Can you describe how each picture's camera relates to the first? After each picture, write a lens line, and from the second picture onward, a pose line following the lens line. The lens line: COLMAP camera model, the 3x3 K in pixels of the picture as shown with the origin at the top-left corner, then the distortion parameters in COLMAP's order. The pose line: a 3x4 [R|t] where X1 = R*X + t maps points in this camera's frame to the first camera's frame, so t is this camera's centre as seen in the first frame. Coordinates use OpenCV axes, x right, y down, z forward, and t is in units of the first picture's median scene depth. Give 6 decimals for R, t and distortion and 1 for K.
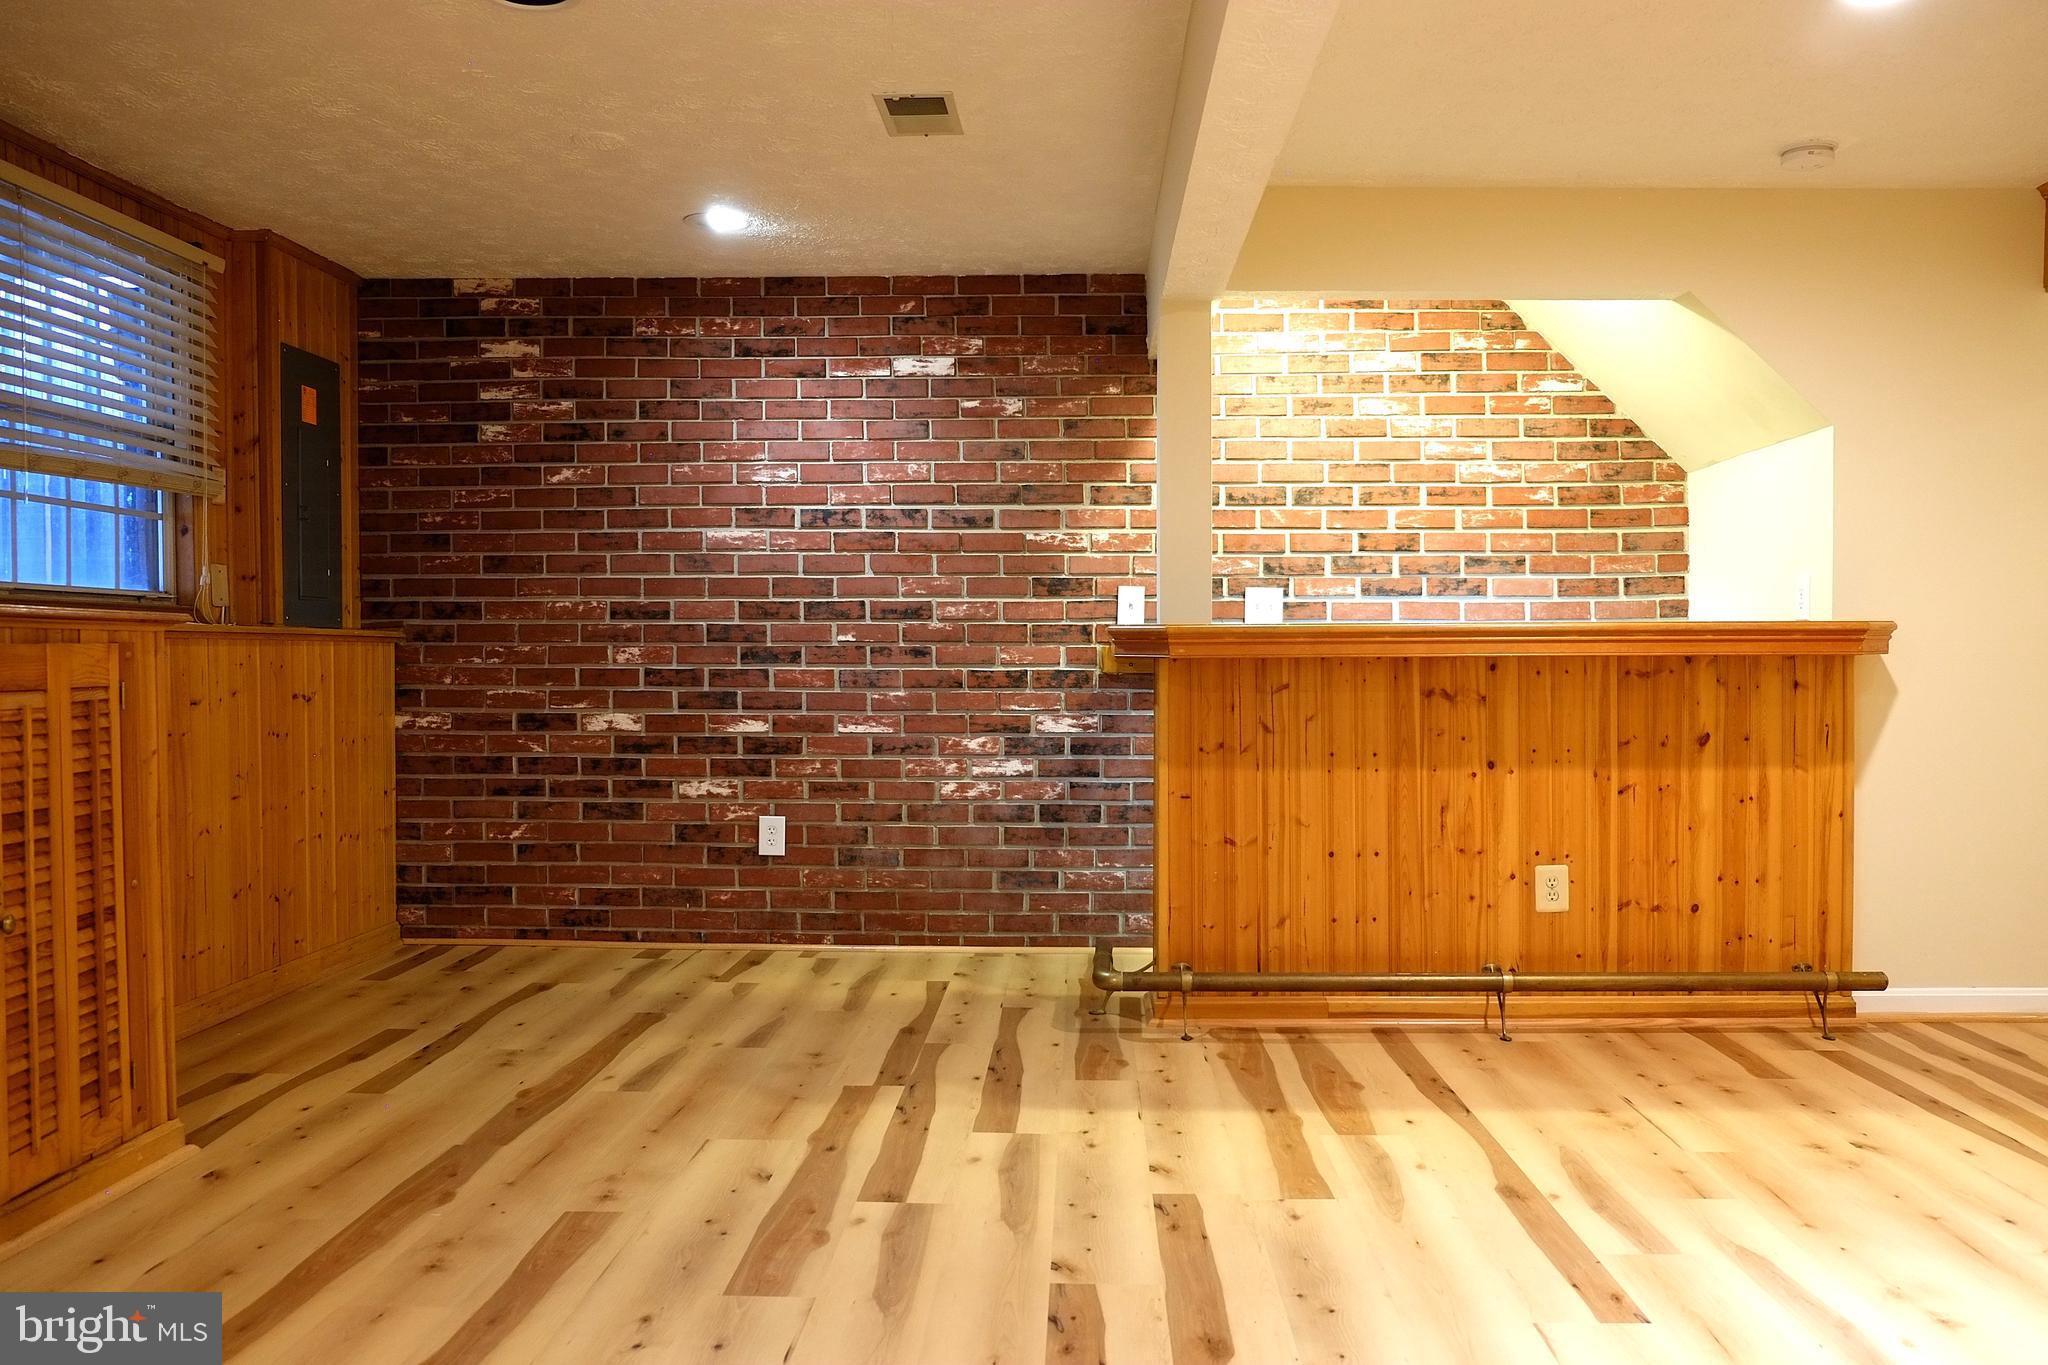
lens RADIAL K [[1588.2, 0, 1066.4], [0, 1588.2, 674.9], [0, 0, 1]] dist [-0.061716, 0.042709]
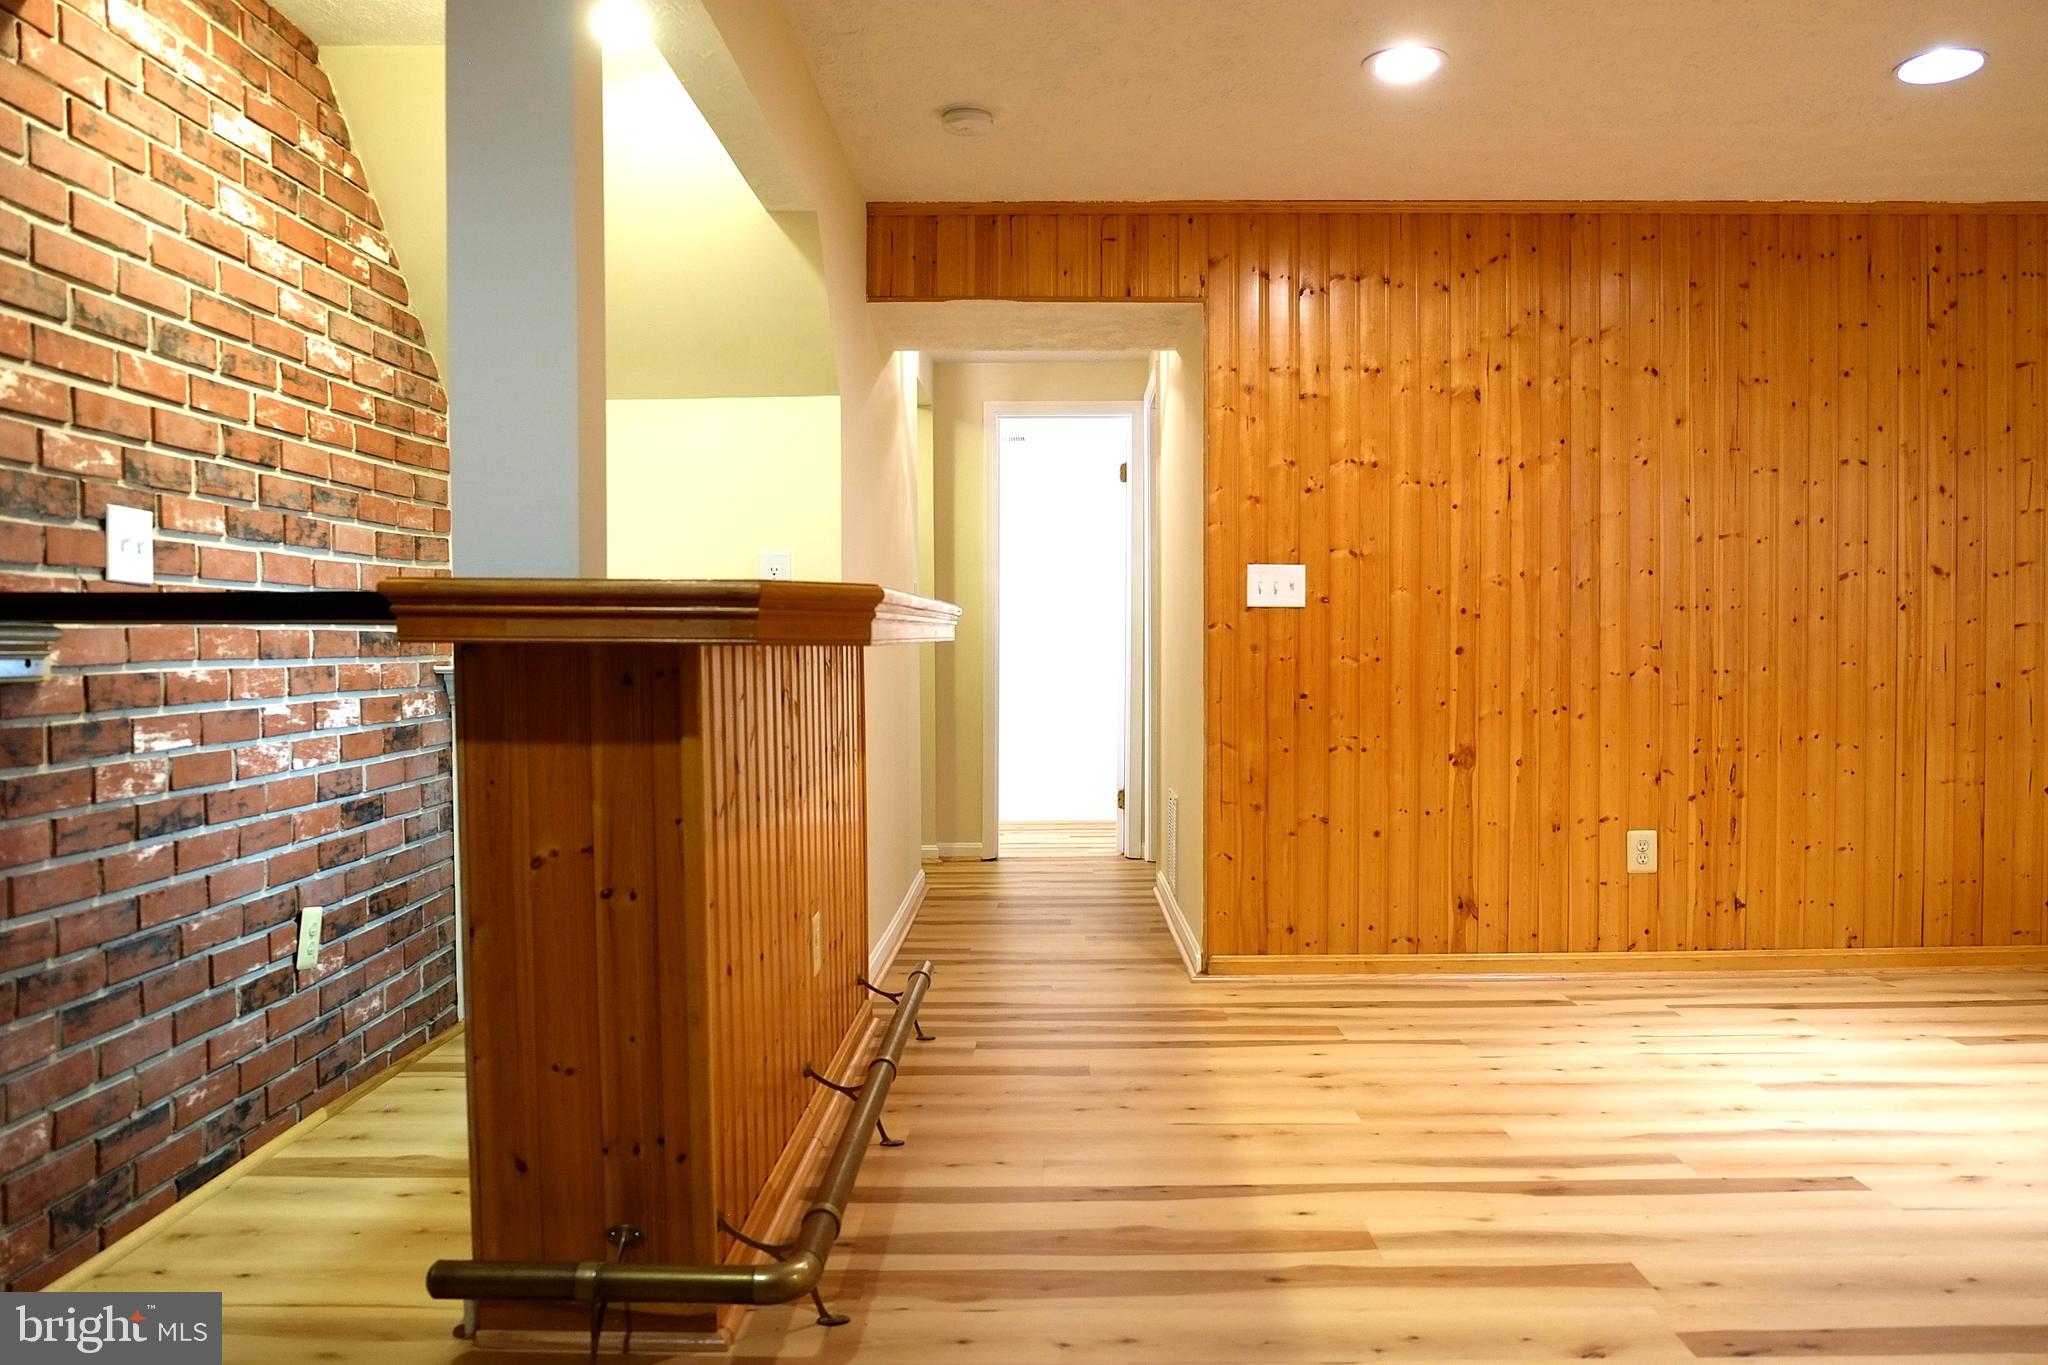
lens RADIAL K [[1588.2, 0, 1037.2], [0, 1588.2, 687.4], [0, 0, 1]] dist [-0.061716, 0.042709]
pose [[-0.006221, -0.026219, 0.999637, -0.611132], [0.020283, 0.999447, 0.026340, -0.010221], [-0.999775, 0.020440, -0.005686, 1.196667]]
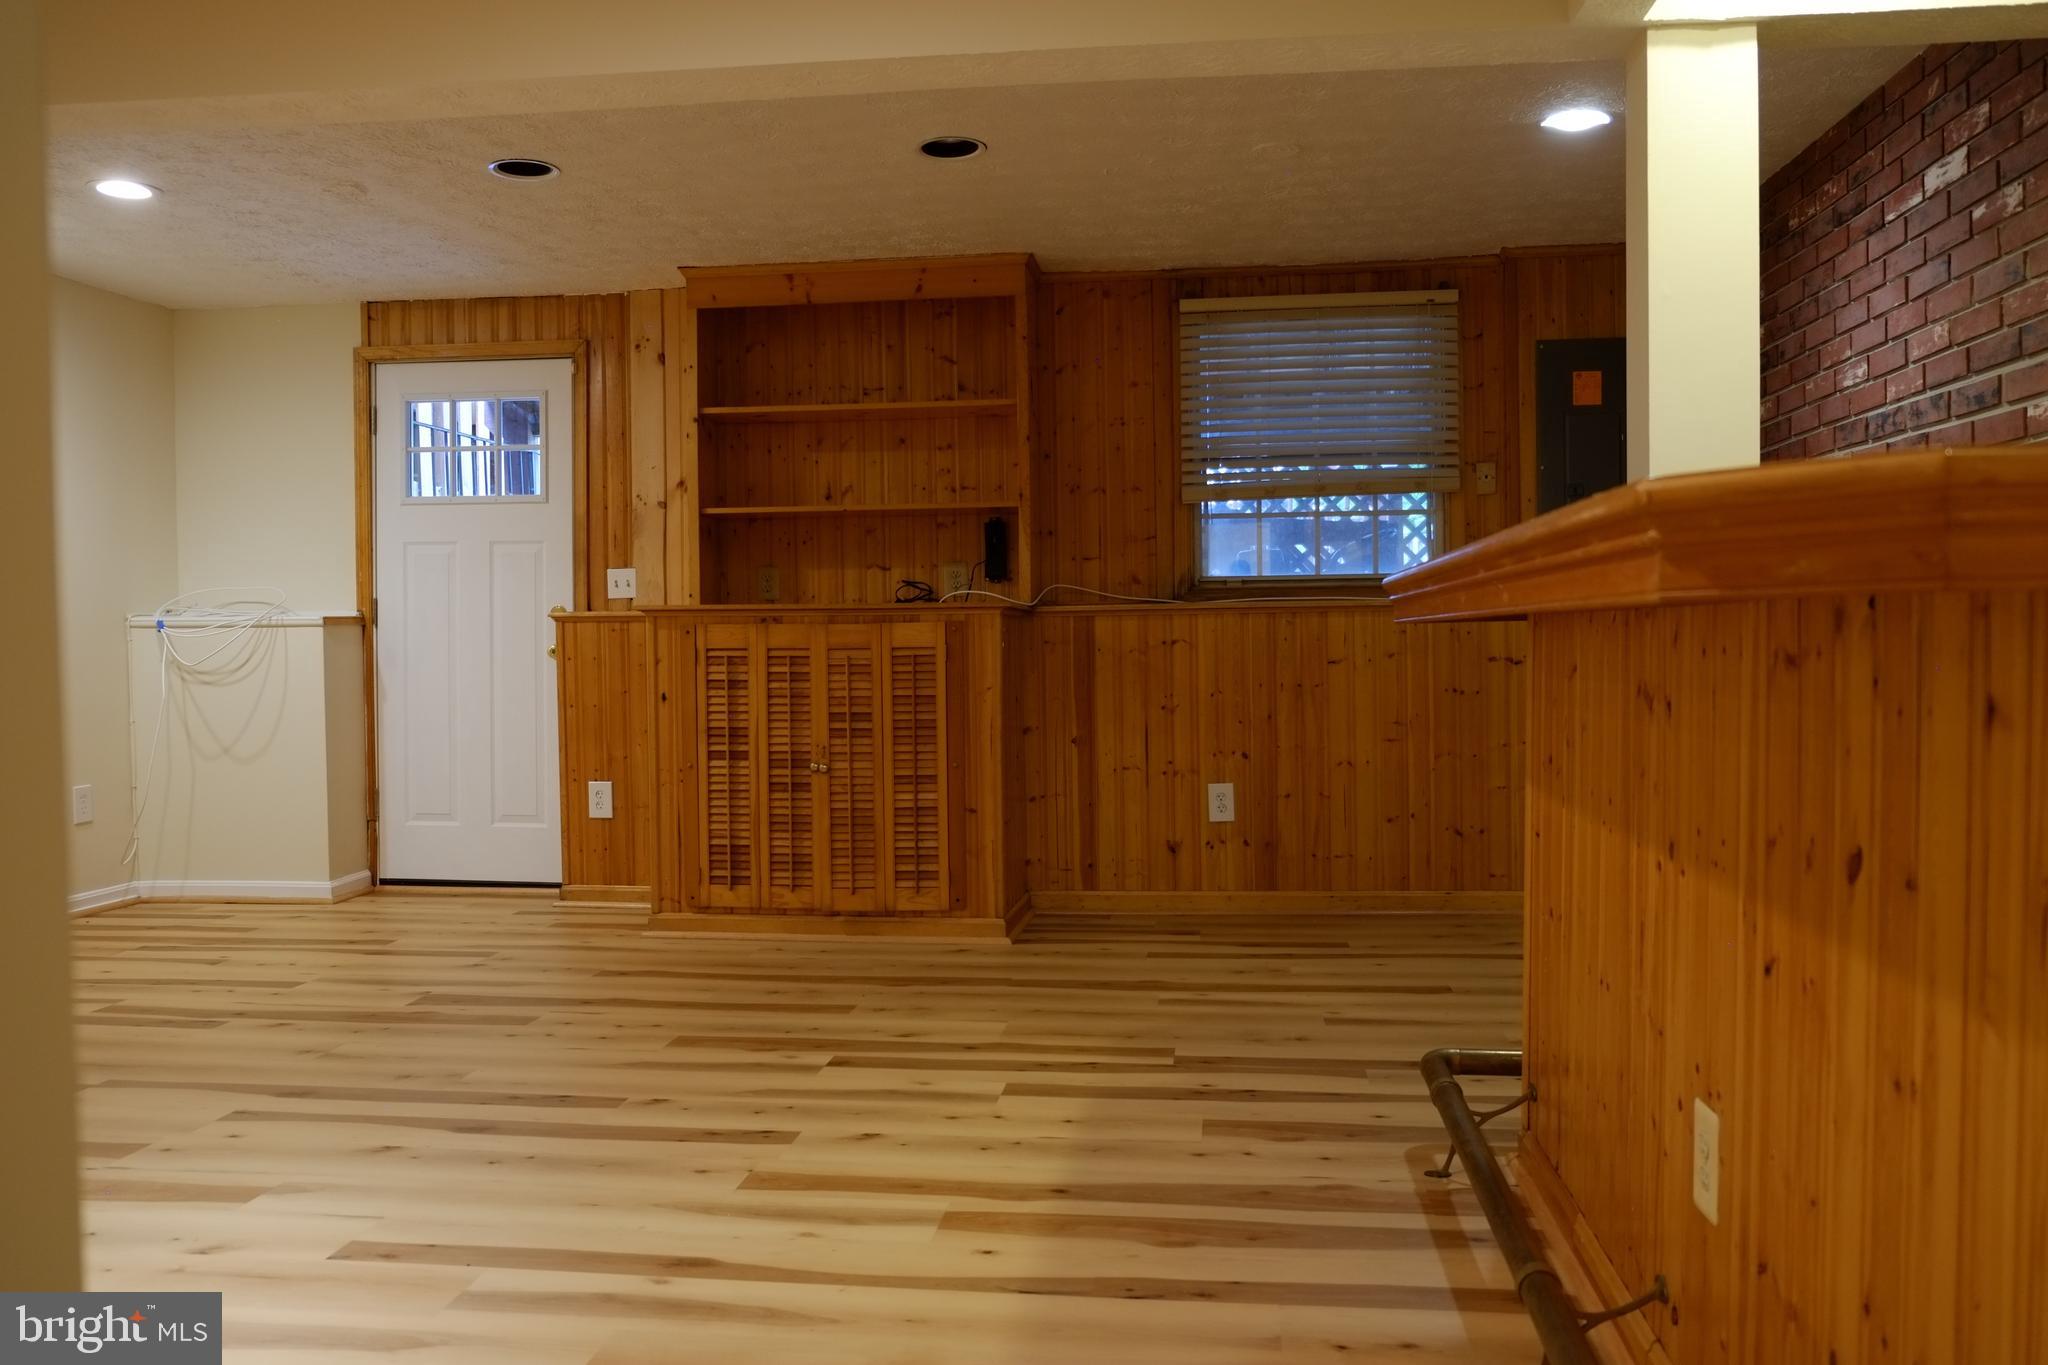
lens RADIAL K [[1588.2, 0, 1019.0], [0, 1588.2, 678.3], [0, 0, 1]] dist [-0.061716, 0.042709]
pose [[-0.115234, 0.029229, -0.992908, 0.992329], [-0.002966, 0.999552, 0.029769, -0.007889], [0.993334, 0.006376, -0.115096, 1.157693]]
